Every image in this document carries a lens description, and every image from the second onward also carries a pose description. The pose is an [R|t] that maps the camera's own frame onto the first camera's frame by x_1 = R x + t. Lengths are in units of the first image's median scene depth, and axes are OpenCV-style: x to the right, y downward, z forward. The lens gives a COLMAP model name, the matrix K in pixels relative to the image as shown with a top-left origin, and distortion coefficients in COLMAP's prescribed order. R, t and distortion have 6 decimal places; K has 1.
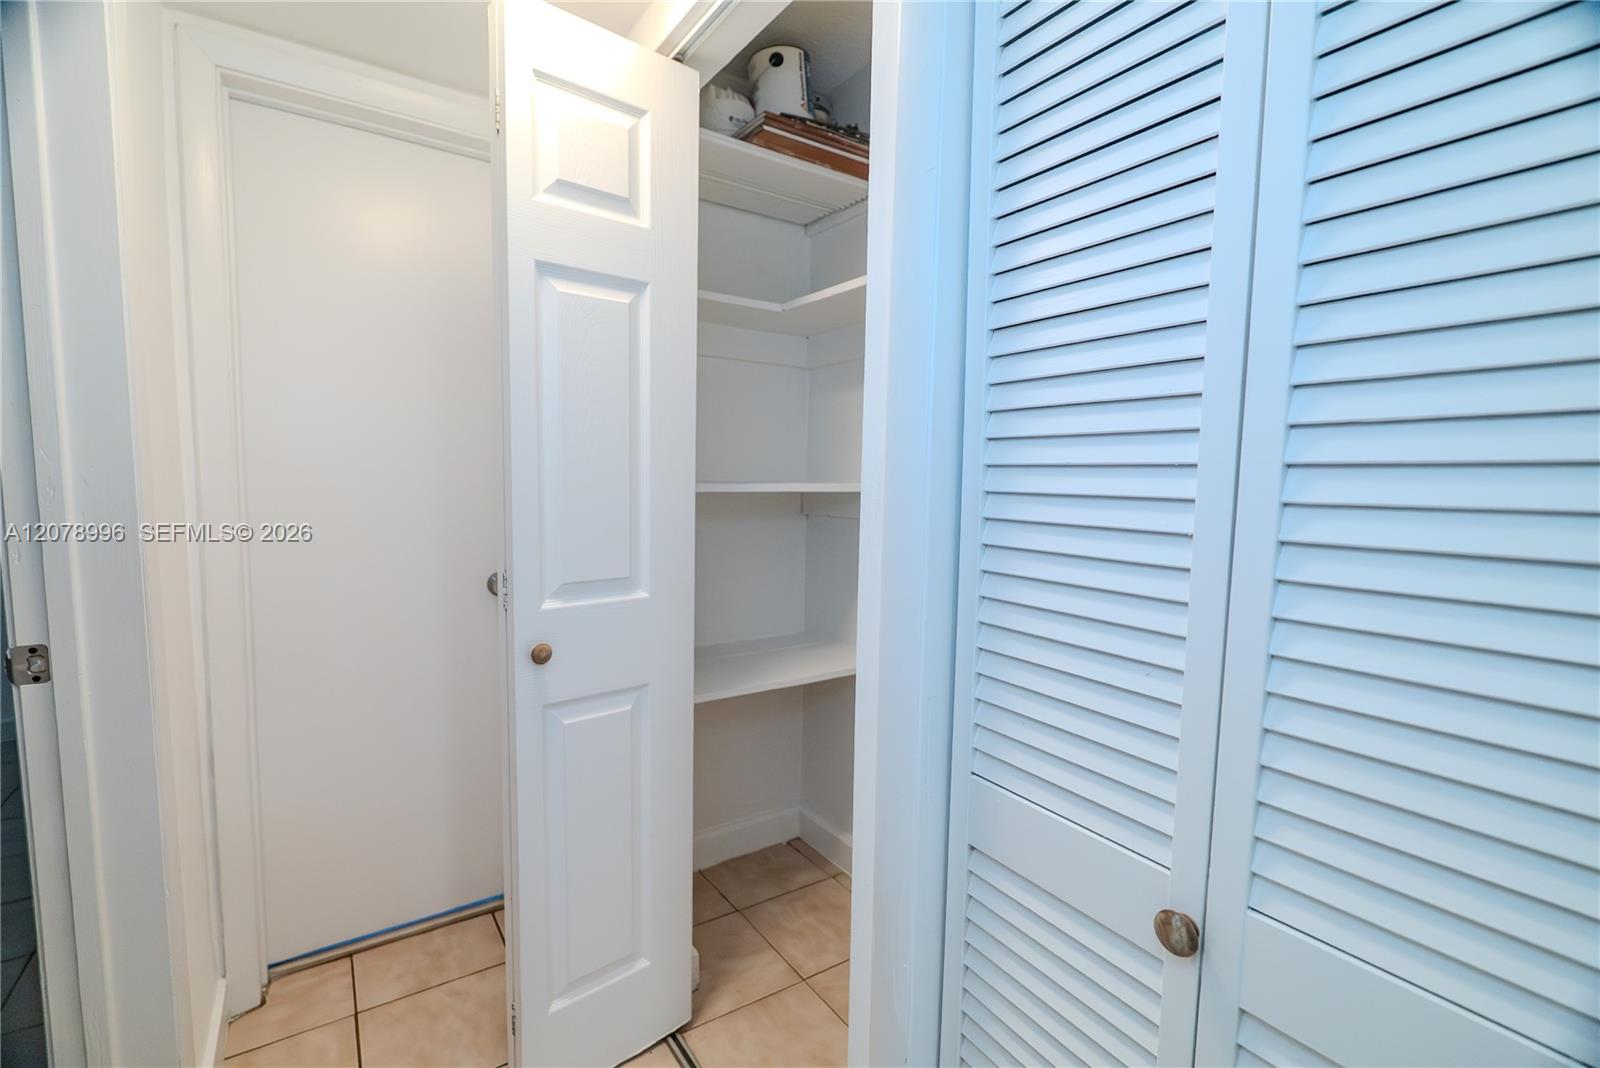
lens RADIAL K [[724.6, 0, 800.0], [0, 724.6, 534.0], [0, 0, 1]] dist [0.004250, 0.001480]
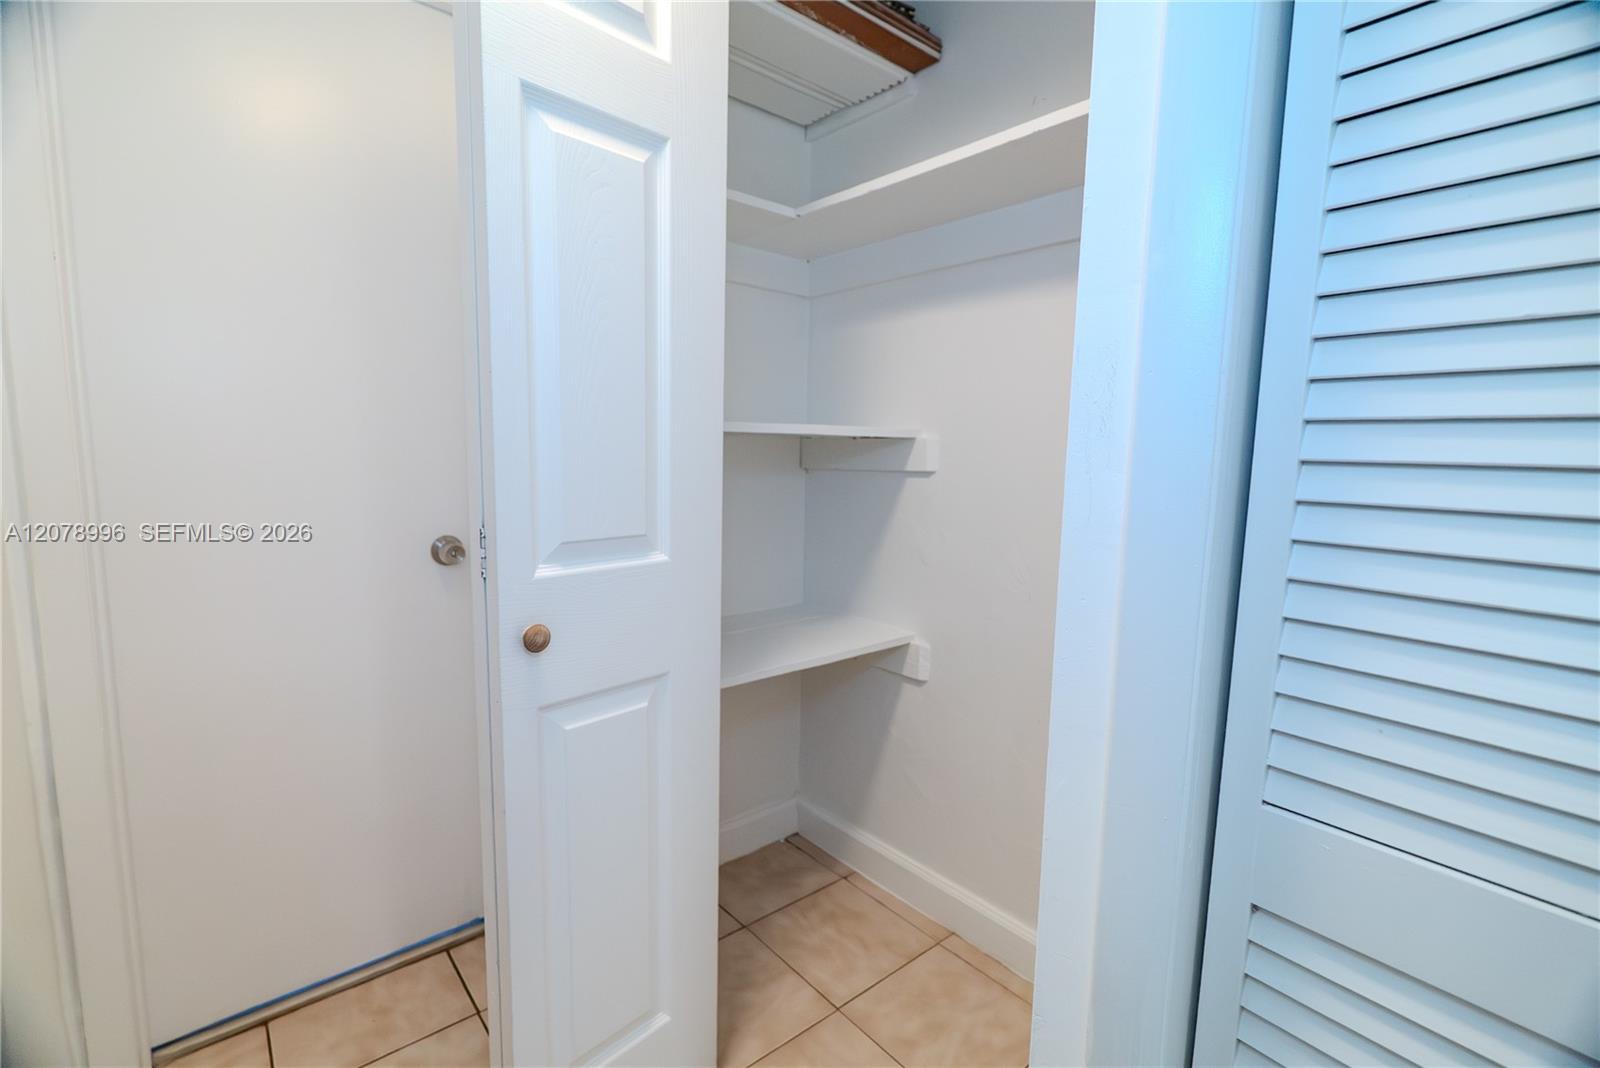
lens RADIAL K [[724.6, 0, 800.0], [0, 724.6, 534.0], [0, 0, 1]] dist [0.004250, 0.001480]
pose [[0.994482, -0.011392, 0.104289, -0.117425], [0.007441, 0.999243, 0.038196, 0.023726], [-0.104645, -0.037209, 0.993813, 0.173391]]
